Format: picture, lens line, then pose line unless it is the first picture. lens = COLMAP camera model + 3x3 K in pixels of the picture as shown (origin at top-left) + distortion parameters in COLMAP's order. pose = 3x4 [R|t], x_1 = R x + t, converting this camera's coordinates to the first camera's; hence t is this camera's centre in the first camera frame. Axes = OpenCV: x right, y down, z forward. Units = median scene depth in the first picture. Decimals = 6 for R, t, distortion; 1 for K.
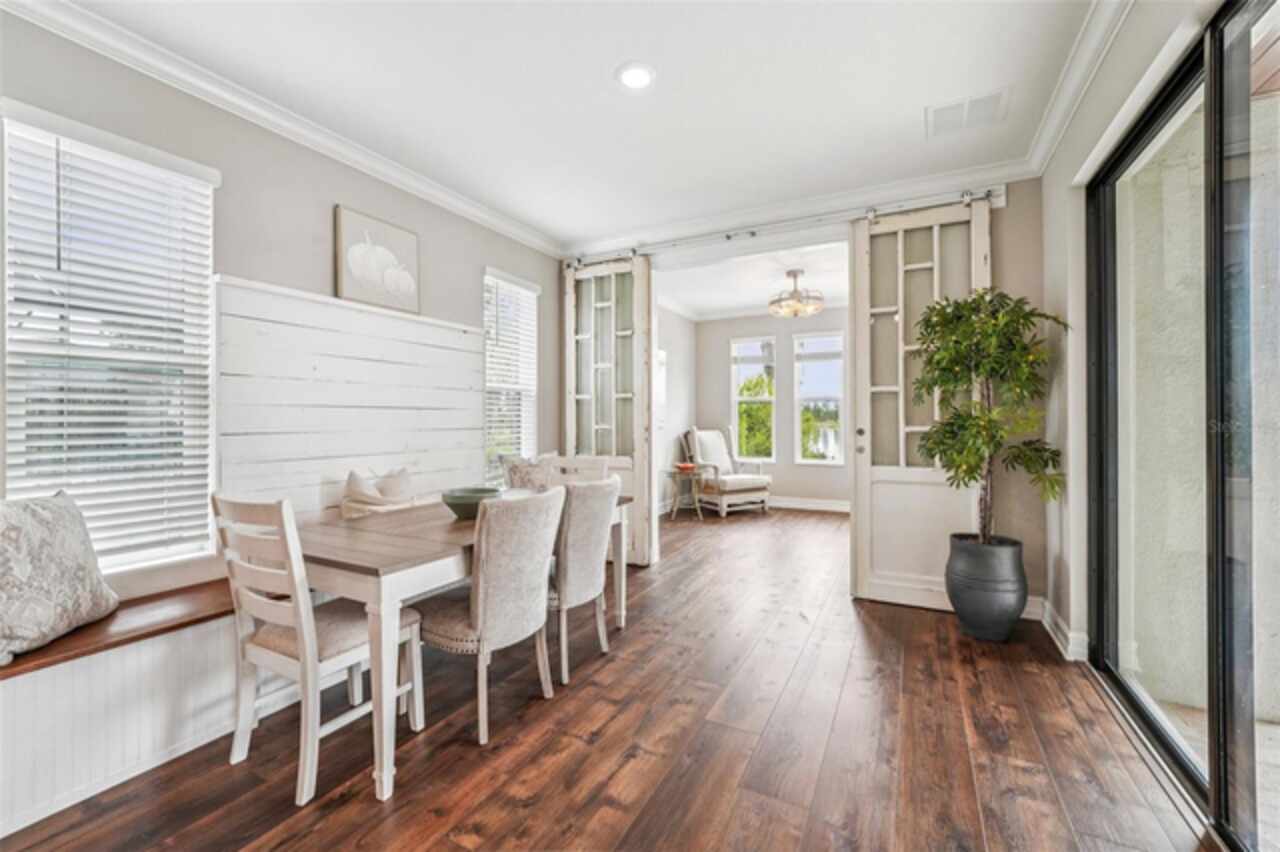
lens RADIAL K [[525.2, 0, 643.3], [0, 525.2, 427.5], [0, 0, 1]] dist [-0.018593, 0.002567]
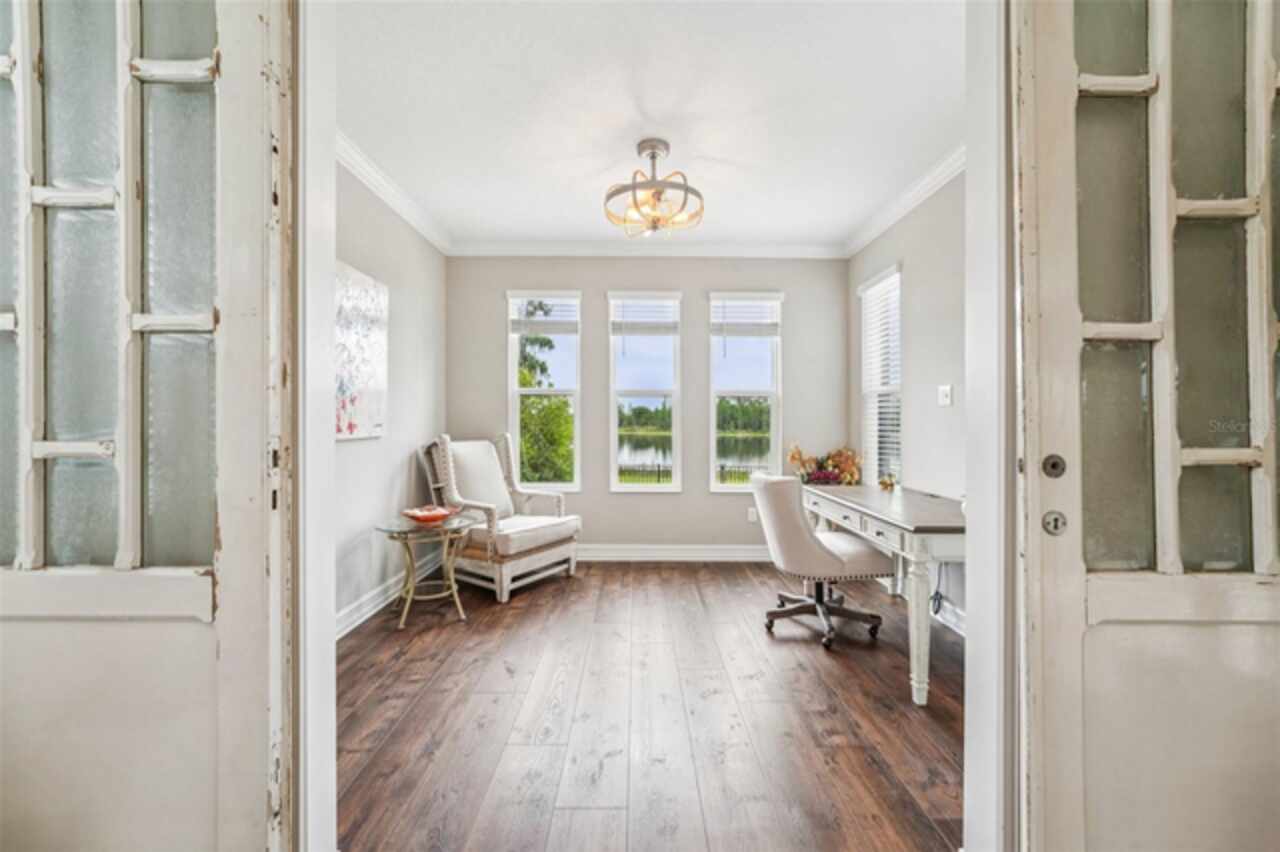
lens RADIAL K [[525.2, 0, 638.1], [0, 525.2, 430.0], [0, 0, 1]] dist [-0.018593, 0.002567]
pose [[0.891843, 0.001969, 0.452342, 0.030614], [-0.001366, 0.999998, -0.001661, -0.006250], [-0.452344, 0.000863, 0.891843, 0.448000]]
